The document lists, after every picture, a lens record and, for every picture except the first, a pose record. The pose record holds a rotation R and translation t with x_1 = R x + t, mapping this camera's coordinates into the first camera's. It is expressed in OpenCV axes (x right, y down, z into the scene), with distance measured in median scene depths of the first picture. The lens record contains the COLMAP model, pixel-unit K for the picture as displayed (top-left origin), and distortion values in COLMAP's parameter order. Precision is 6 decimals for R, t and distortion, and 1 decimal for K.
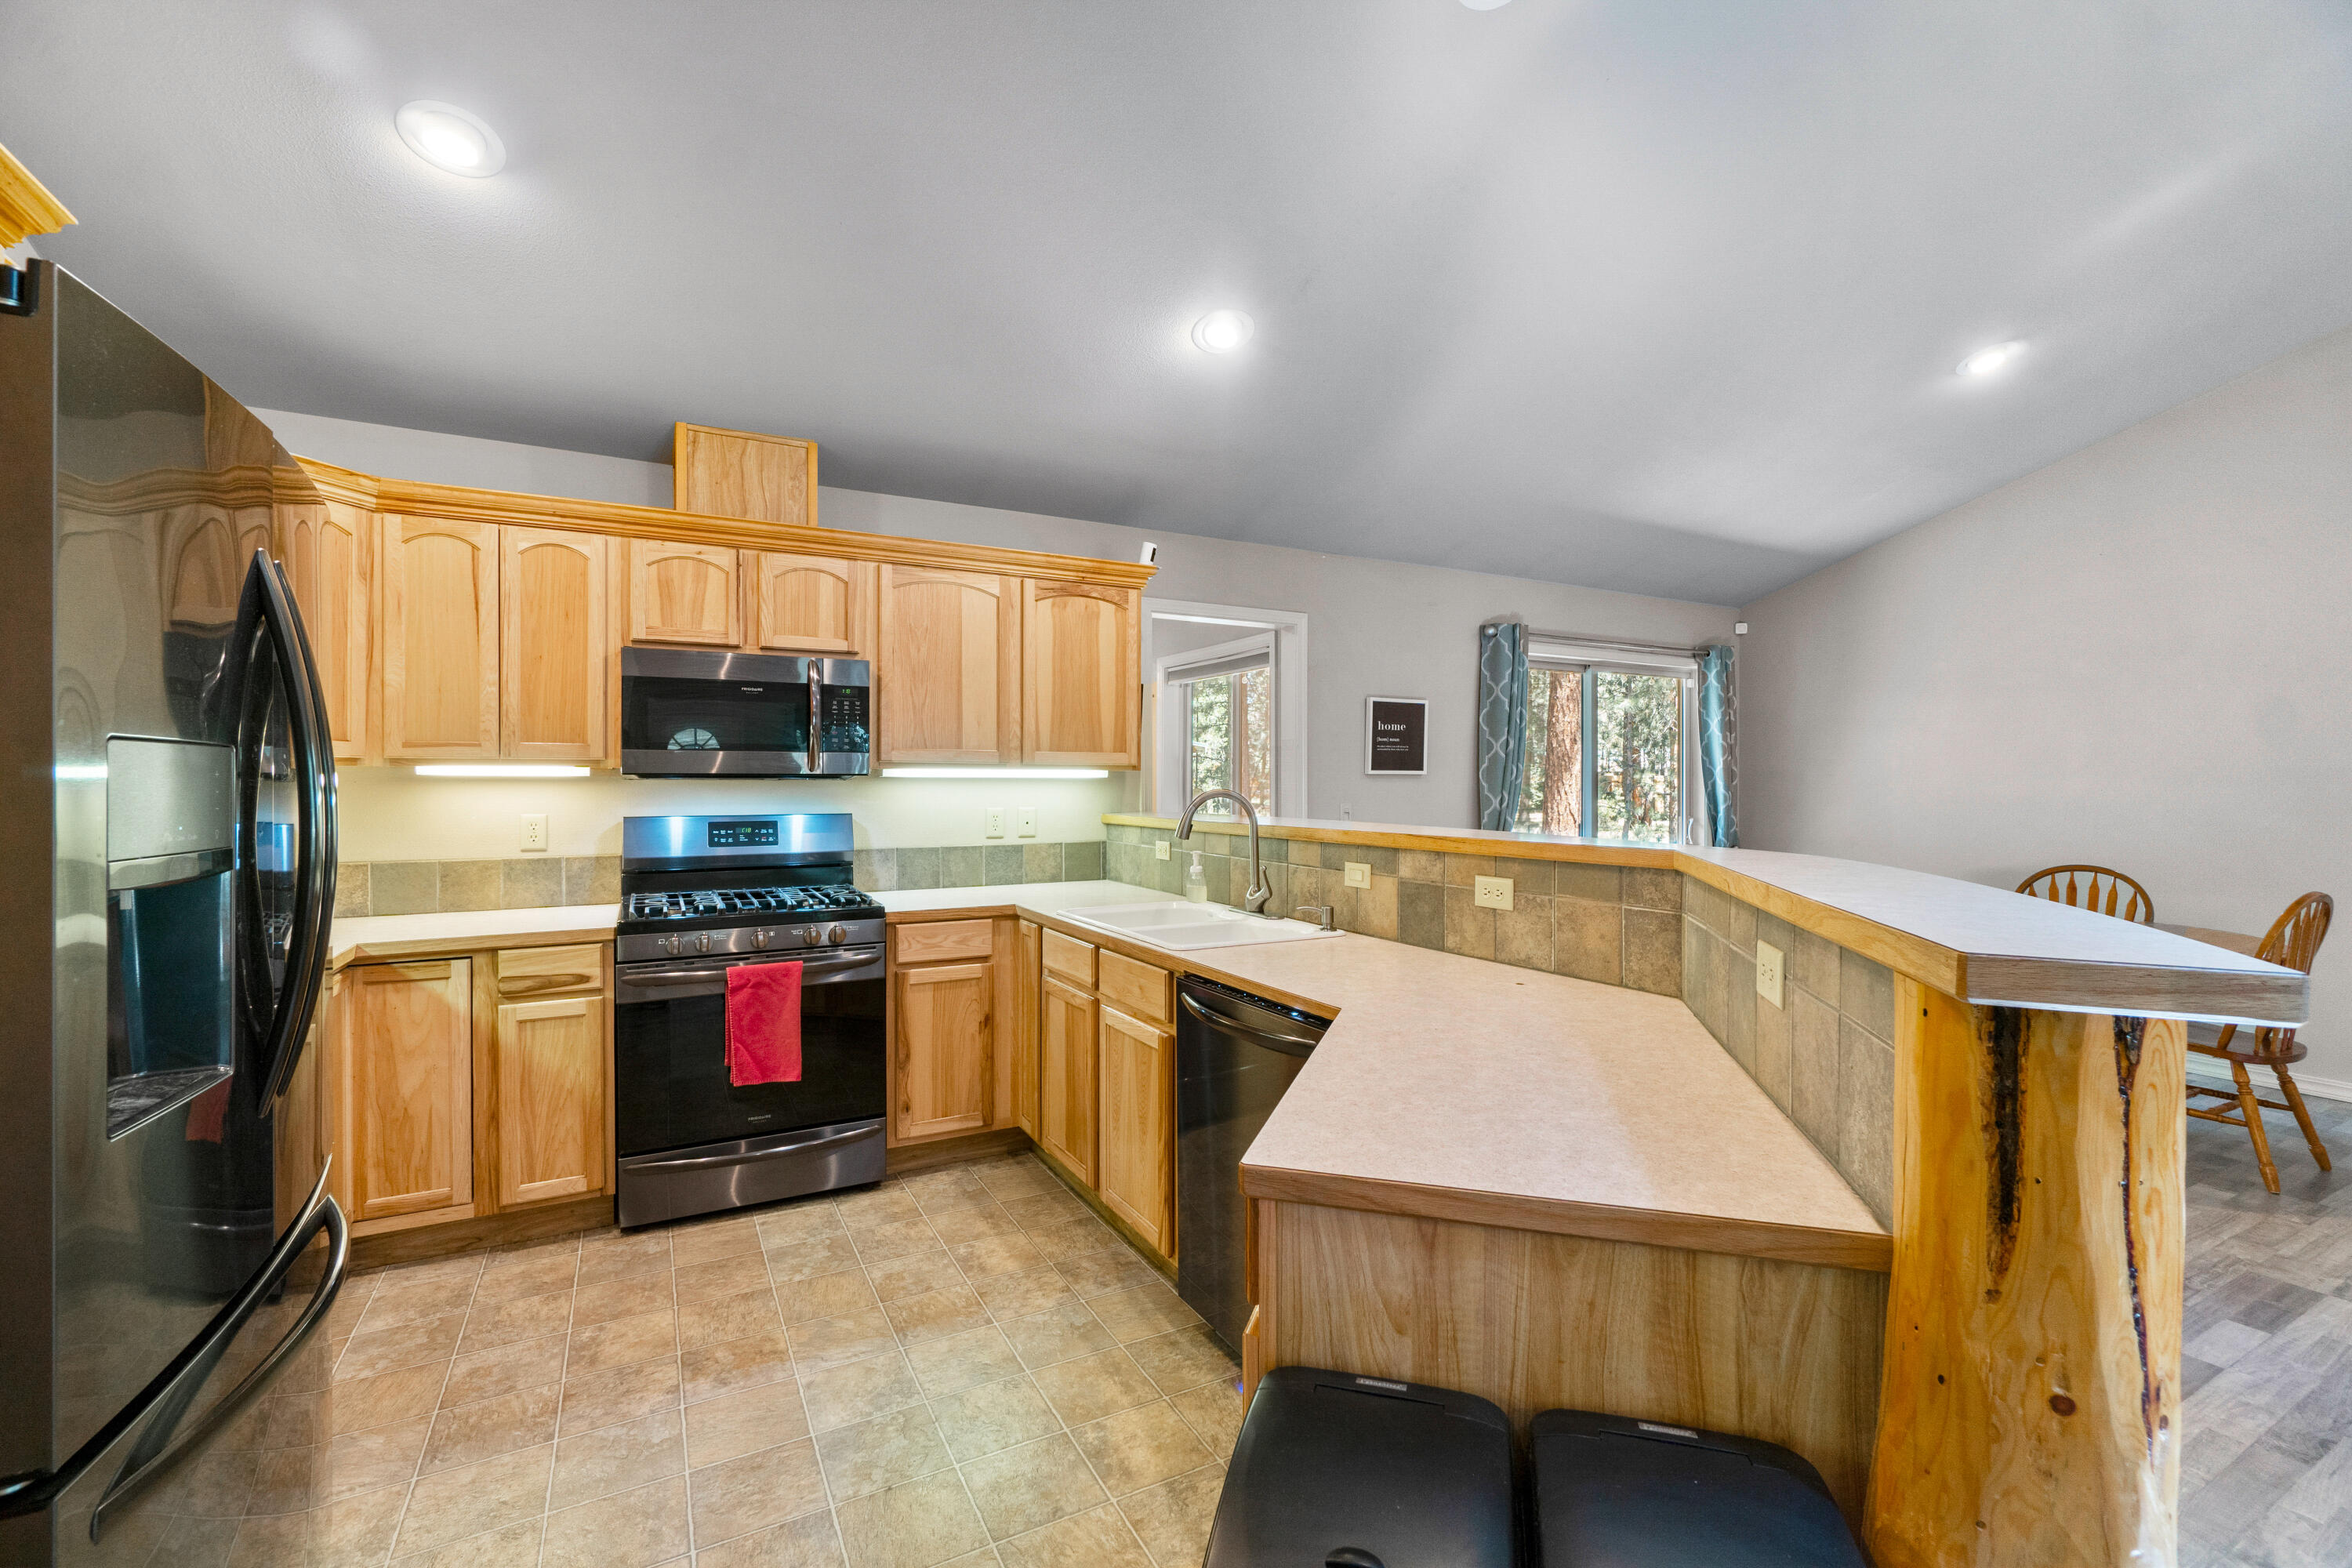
lens RADIAL K [[1013.2, 0, 1185.5], [0, 1013.2, 784.5], [0, 0, 1]] dist [0.000458, -0.000098]
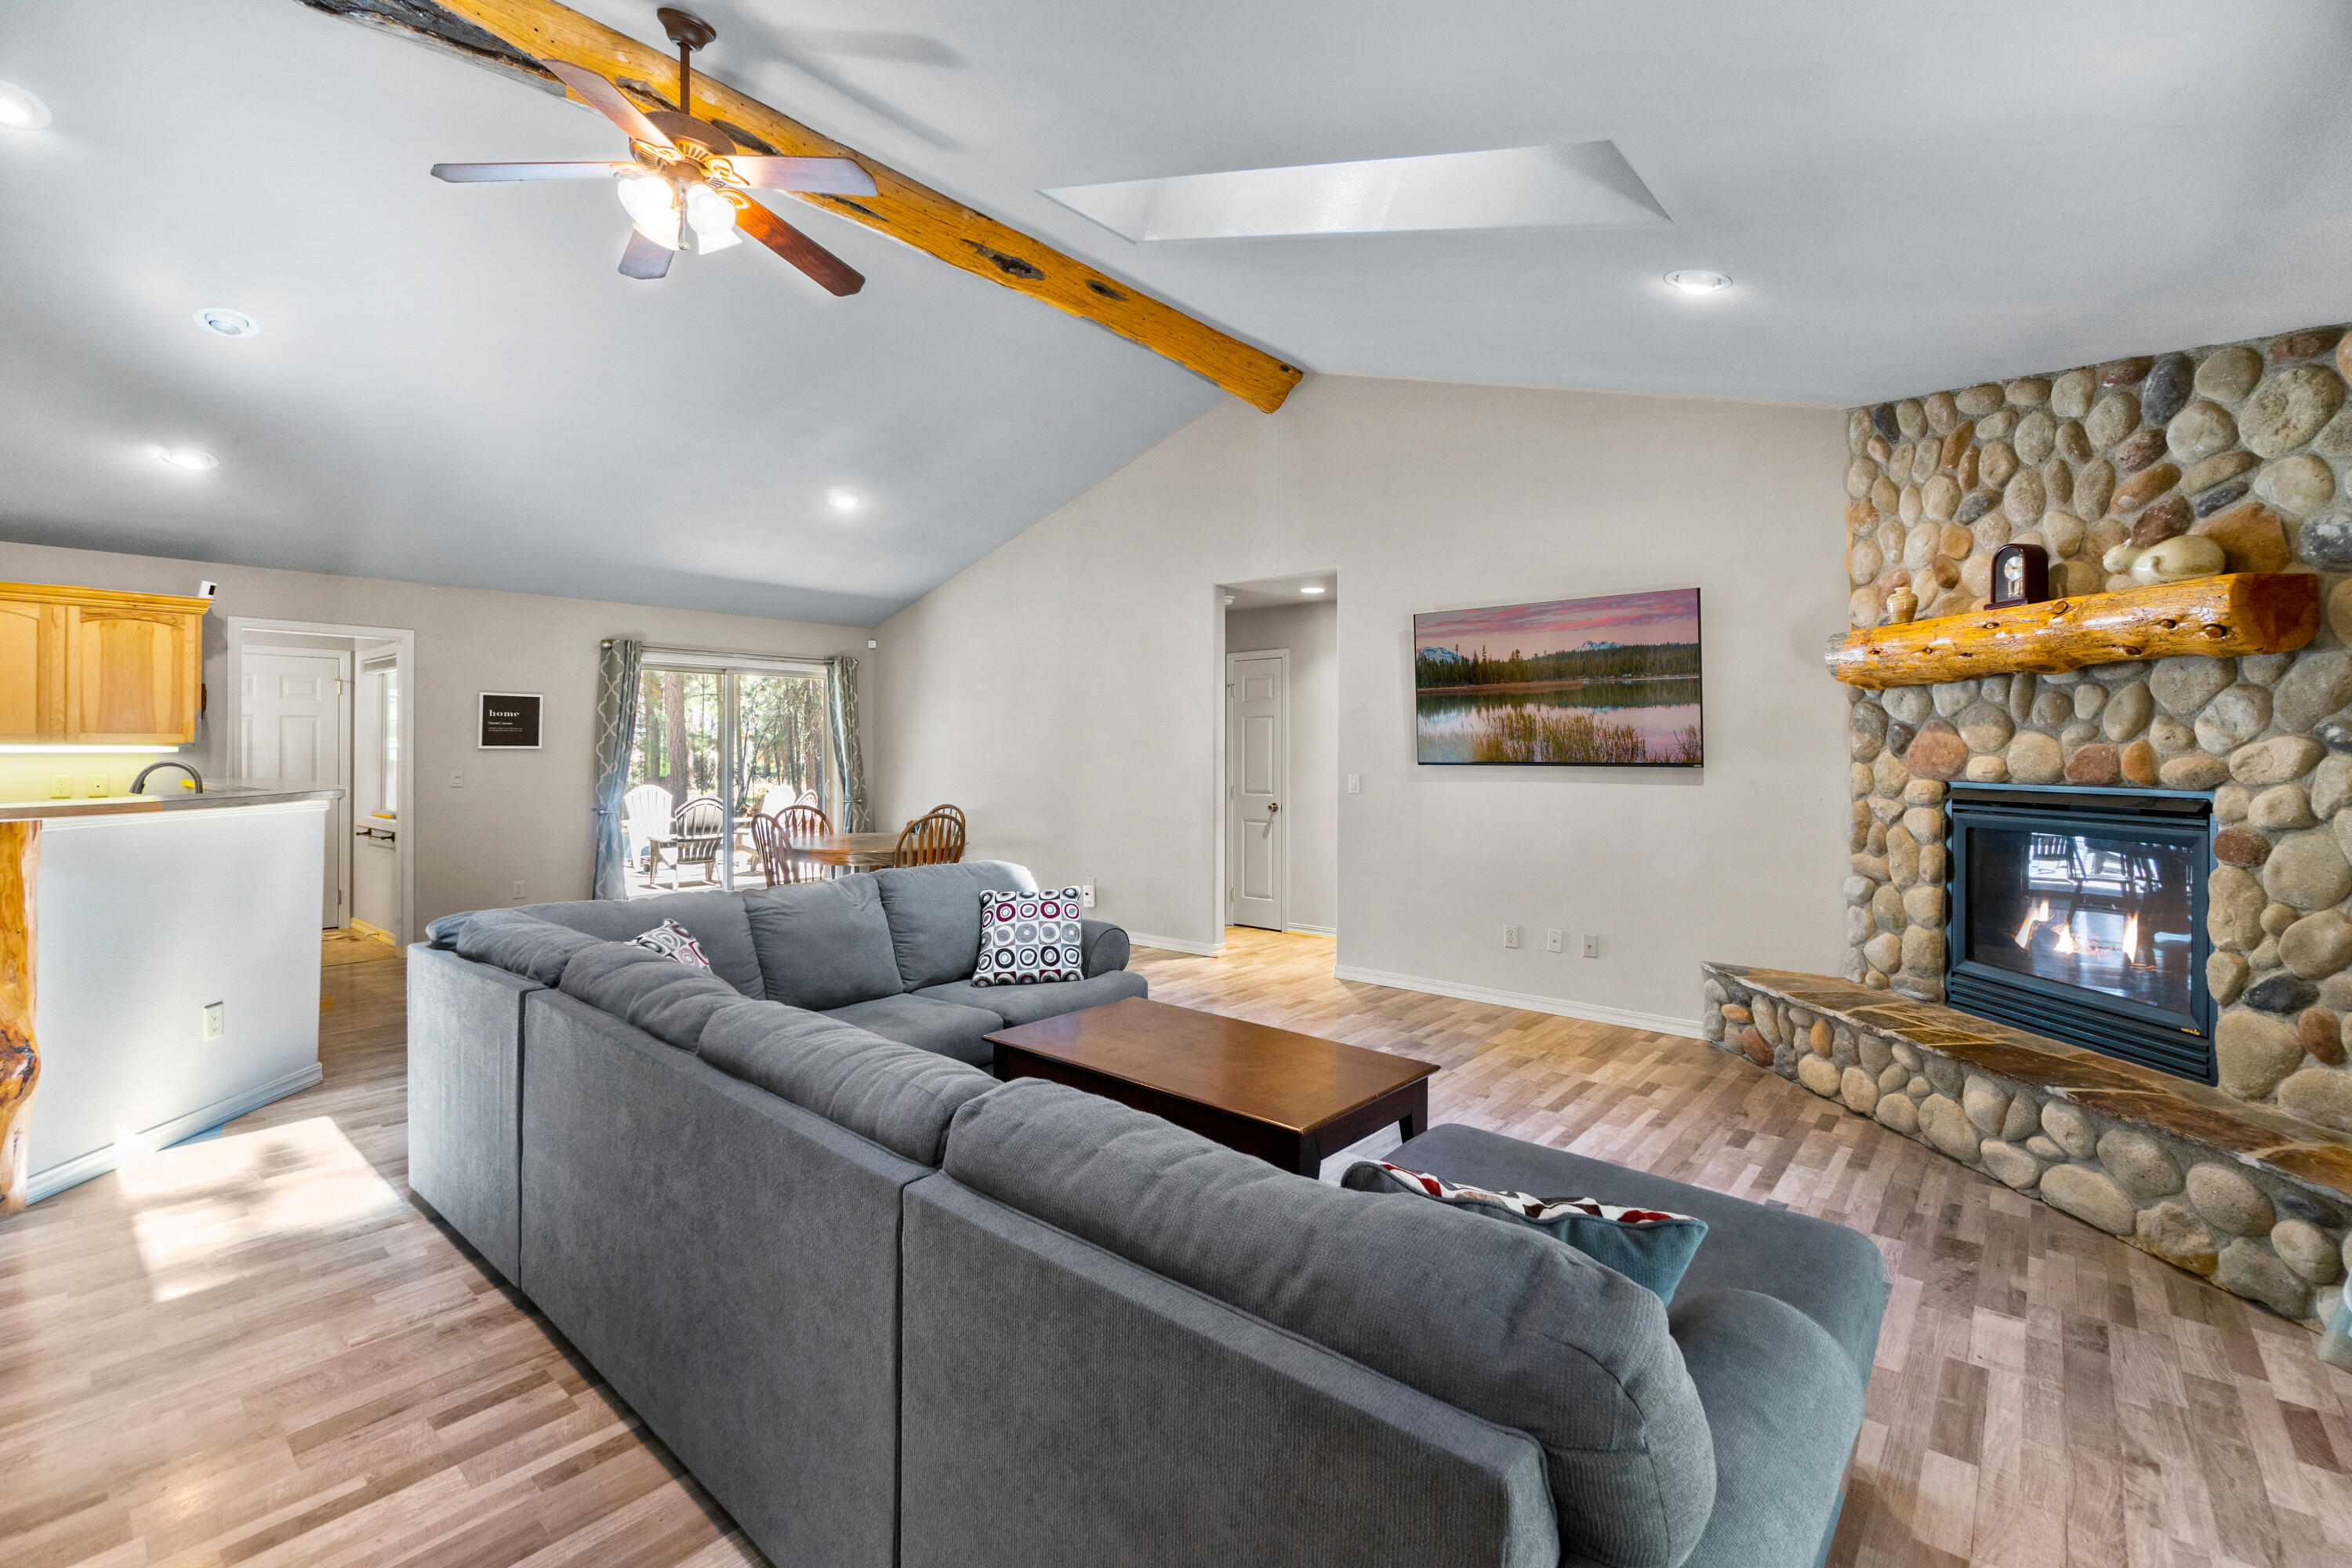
lens RADIAL K [[1013.2, 0, 1159.0], [0, 1013.2, 747.8], [0, 0, 1]] dist [0.000458, -0.000098]
pose [[0.941534, 0.000673, 0.336917, 0.562864], [0.001070, 0.999987, -0.004988, -0.003268], [-0.336916, 0.005057, 0.941521, -0.573230]]
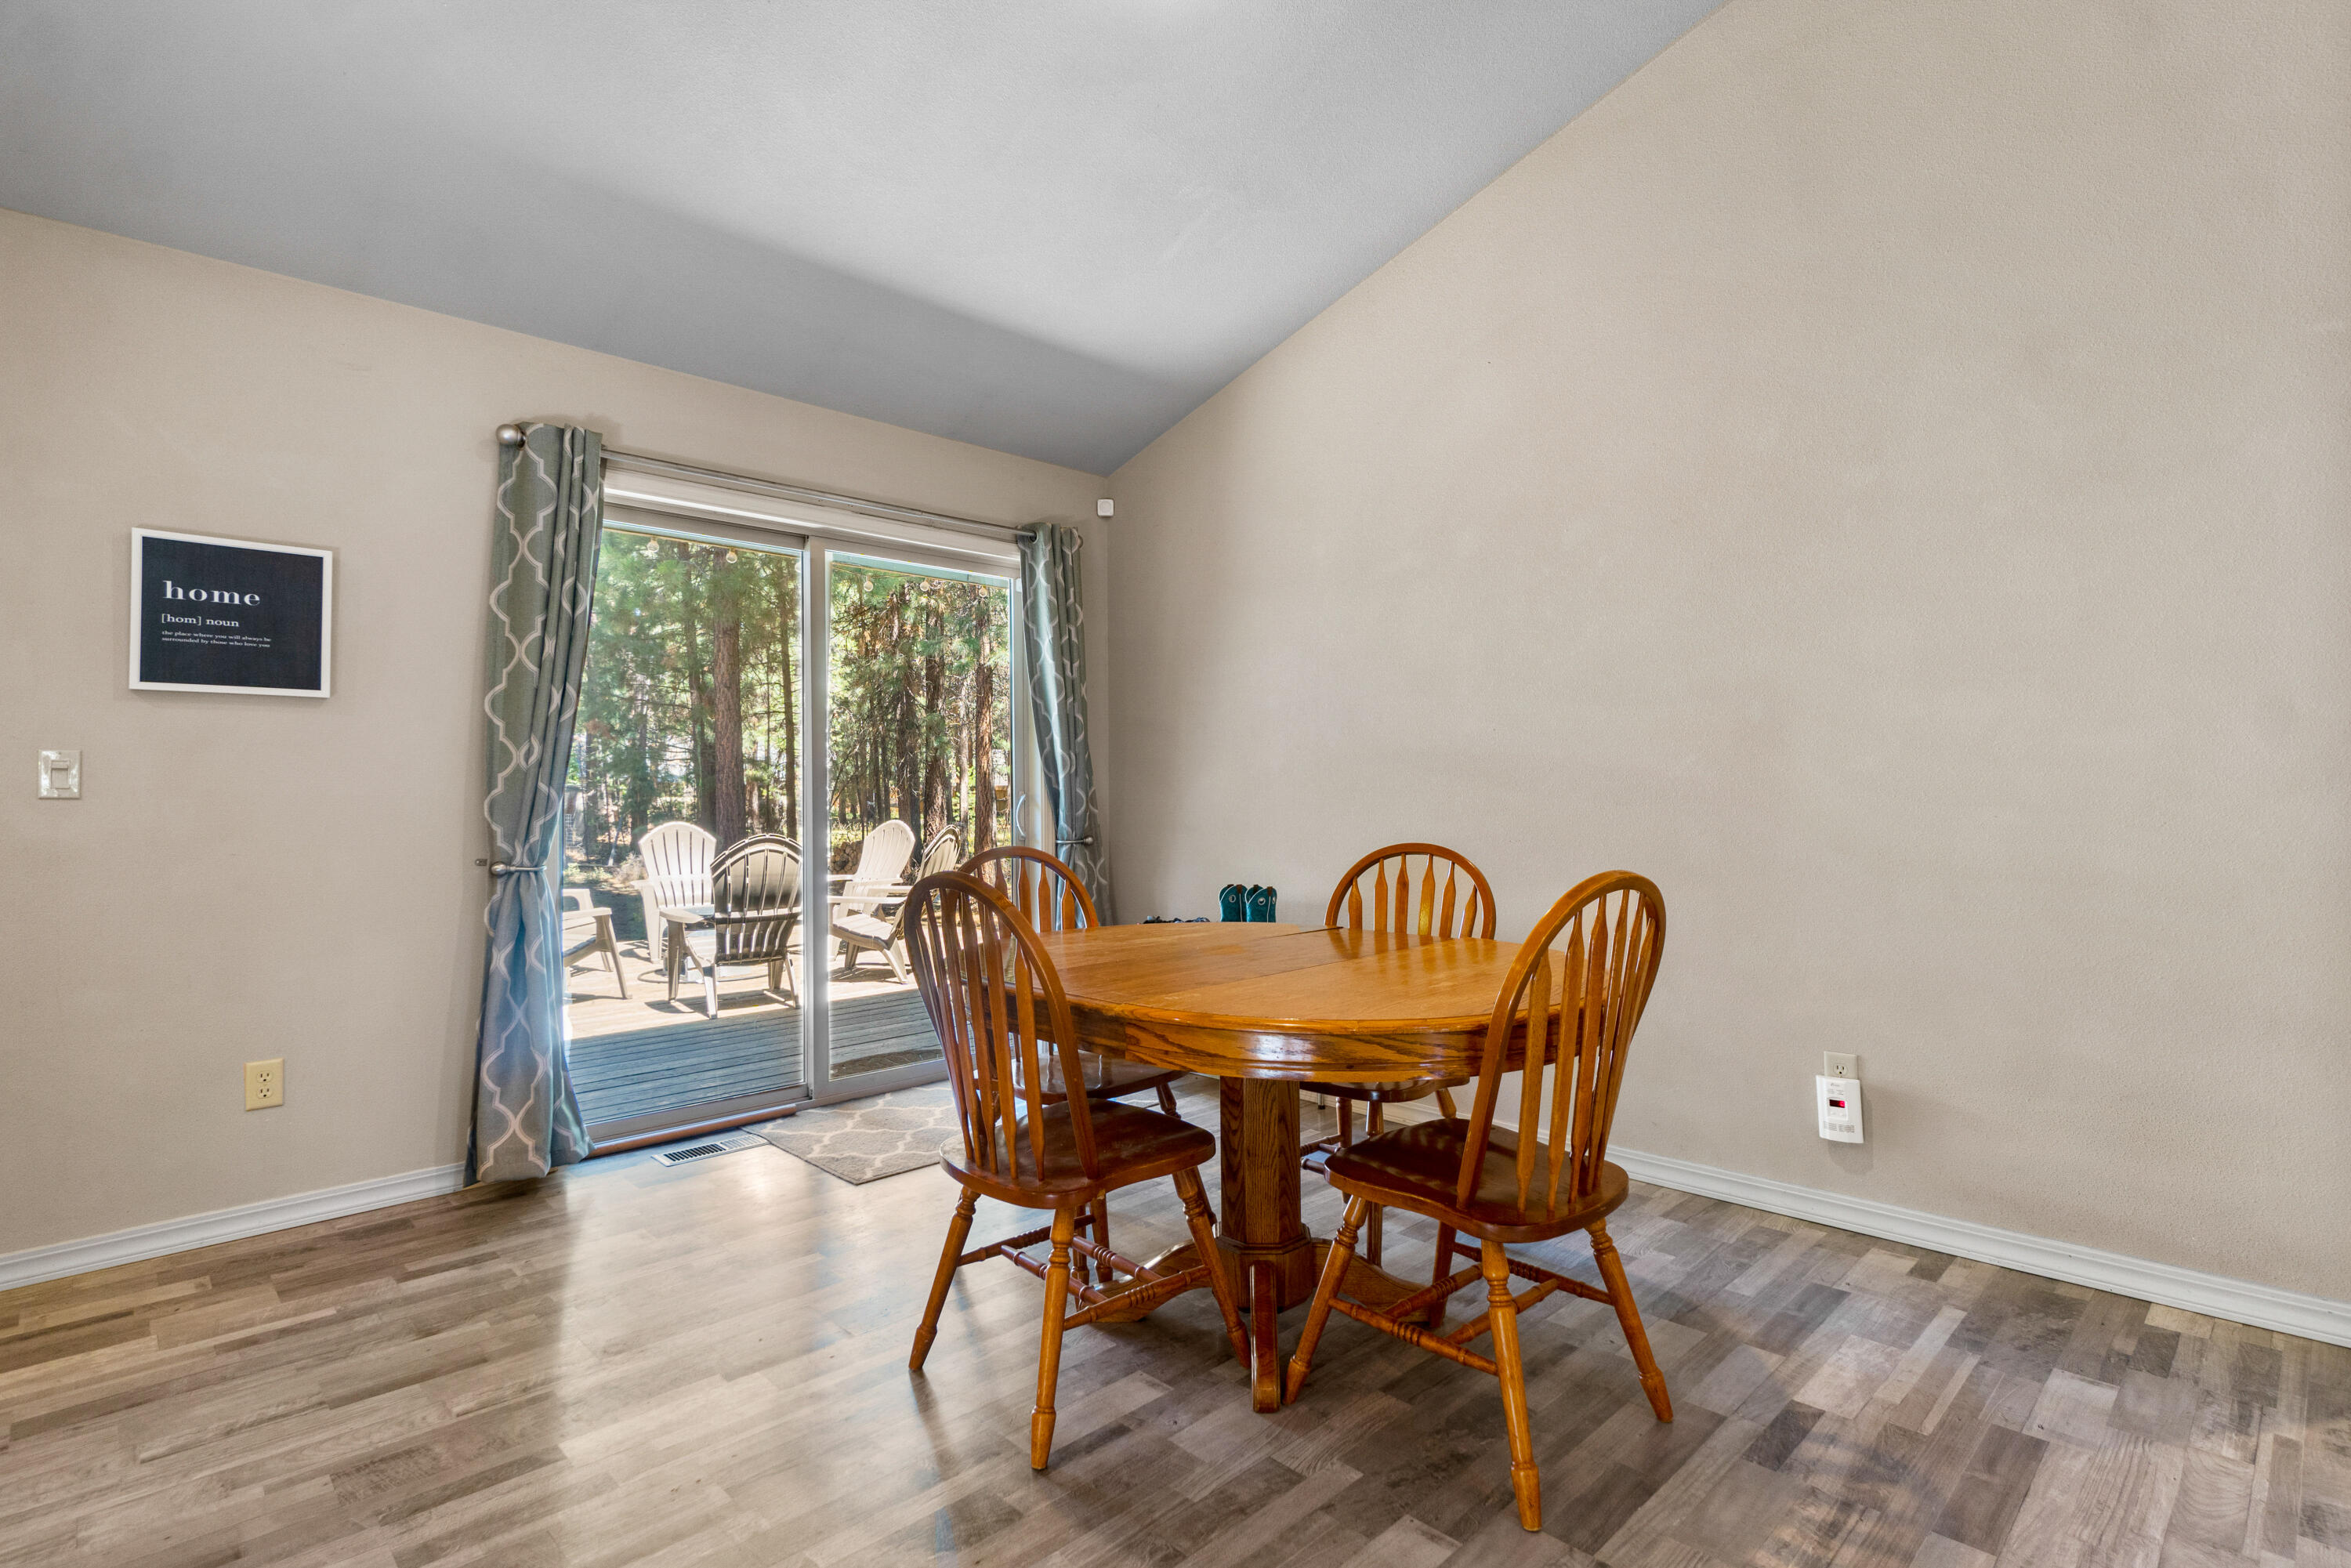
lens RADIAL K [[1138.1, 0, 1174.6], [0, 1138.1, 788.3], [0, 0, 1]] dist [0.002833, -0.000208]
pose [[0.966050, -0.006782, 0.258266, 0.499026], [0.009031, 0.999931, -0.007524, 0.043782], [-0.258197, 0.009601, 0.966045, 0.341060]]
